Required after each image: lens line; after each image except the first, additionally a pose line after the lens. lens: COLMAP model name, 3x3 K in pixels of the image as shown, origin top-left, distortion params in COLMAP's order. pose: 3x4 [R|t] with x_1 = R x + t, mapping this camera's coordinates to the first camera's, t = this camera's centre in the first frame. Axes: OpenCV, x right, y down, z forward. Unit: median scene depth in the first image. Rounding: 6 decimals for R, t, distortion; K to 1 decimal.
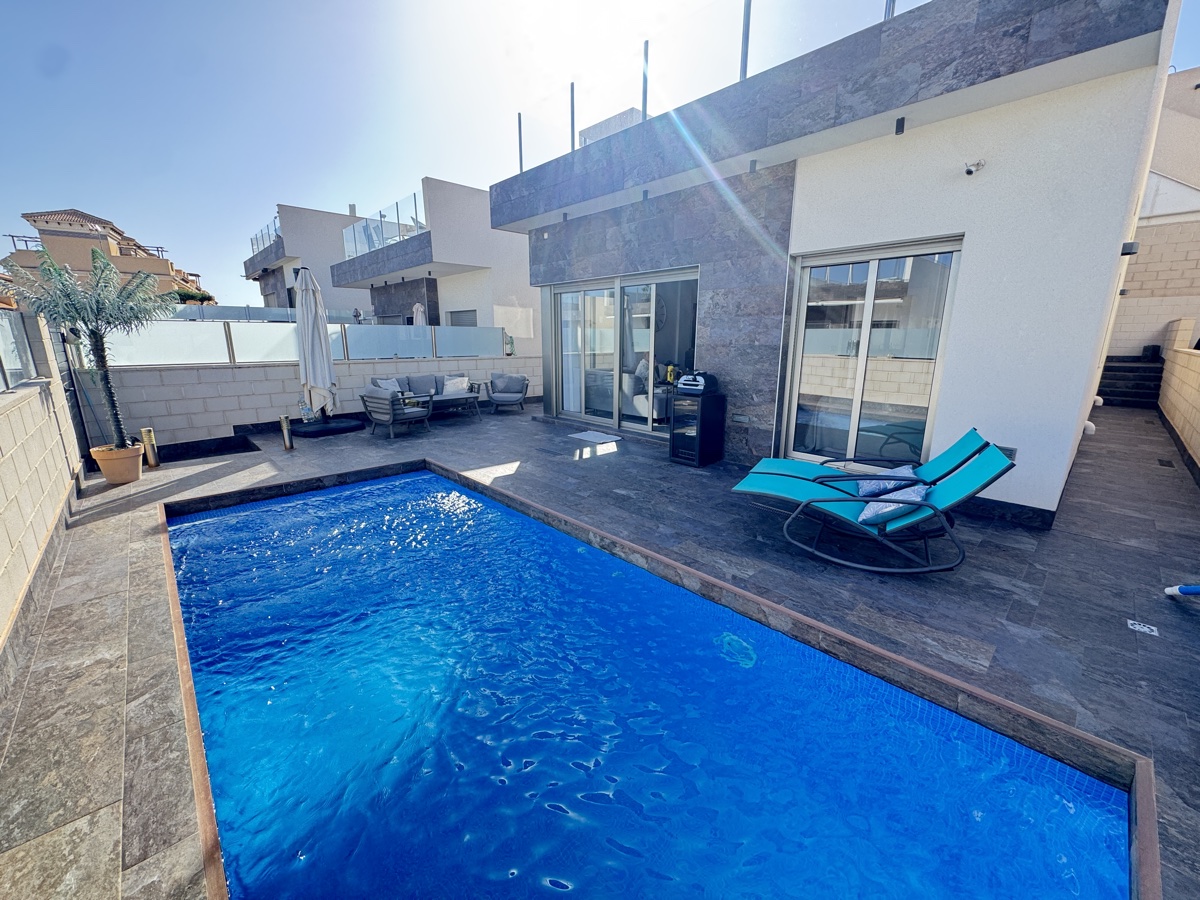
lens RADIAL K [[481.7, 0, 597.5], [0, 481.7, 450.1], [0, 0, 1]] dist [-0.003843, 0.000473]
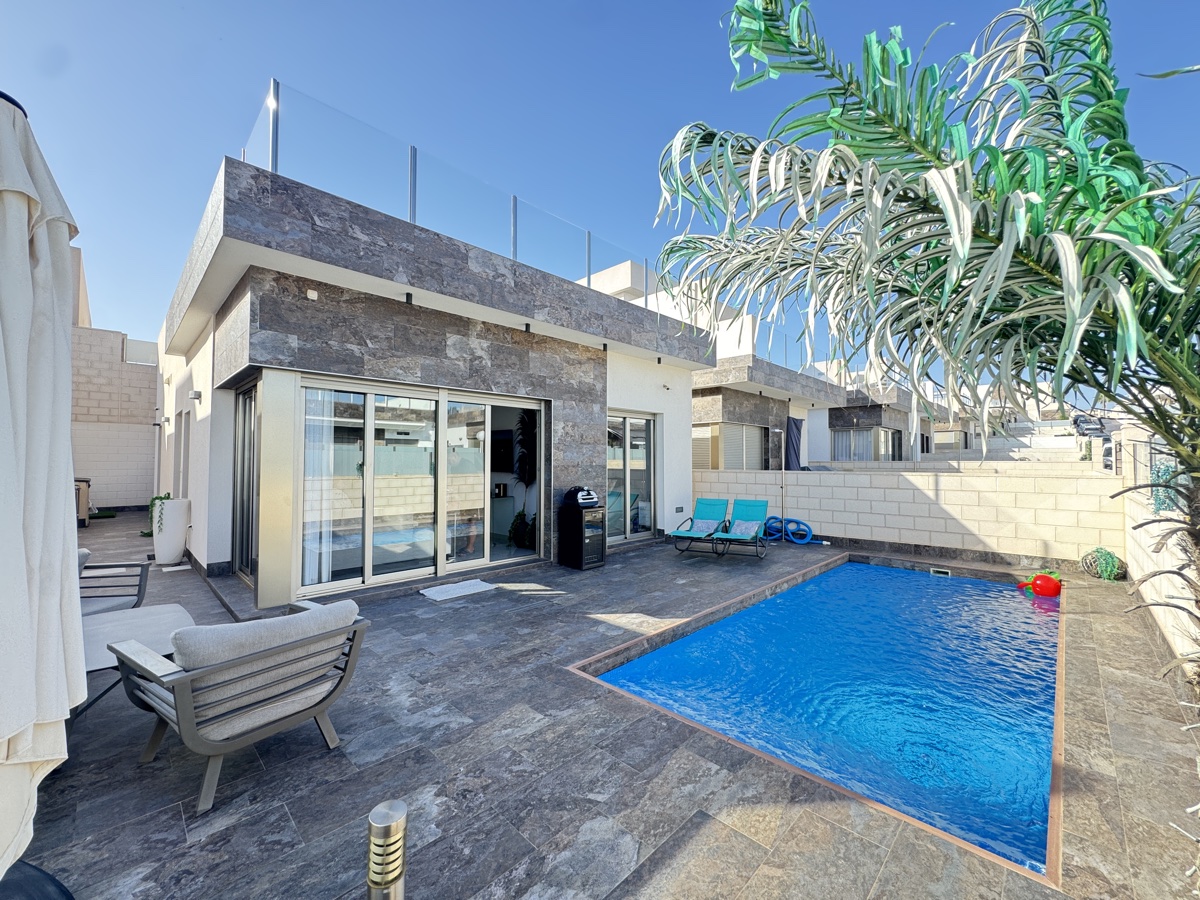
lens RADIAL K [[481.7, 0, 595.7], [0, 481.7, 452.7], [0, 0, 1]] dist [-0.003843, 0.000473]
pose [[-0.041472, 0.013002, 0.999055, -0.986238], [0.224909, 0.974374, -0.003344, -0.235418], [-0.973497, 0.224558, -0.043333, 0.996305]]
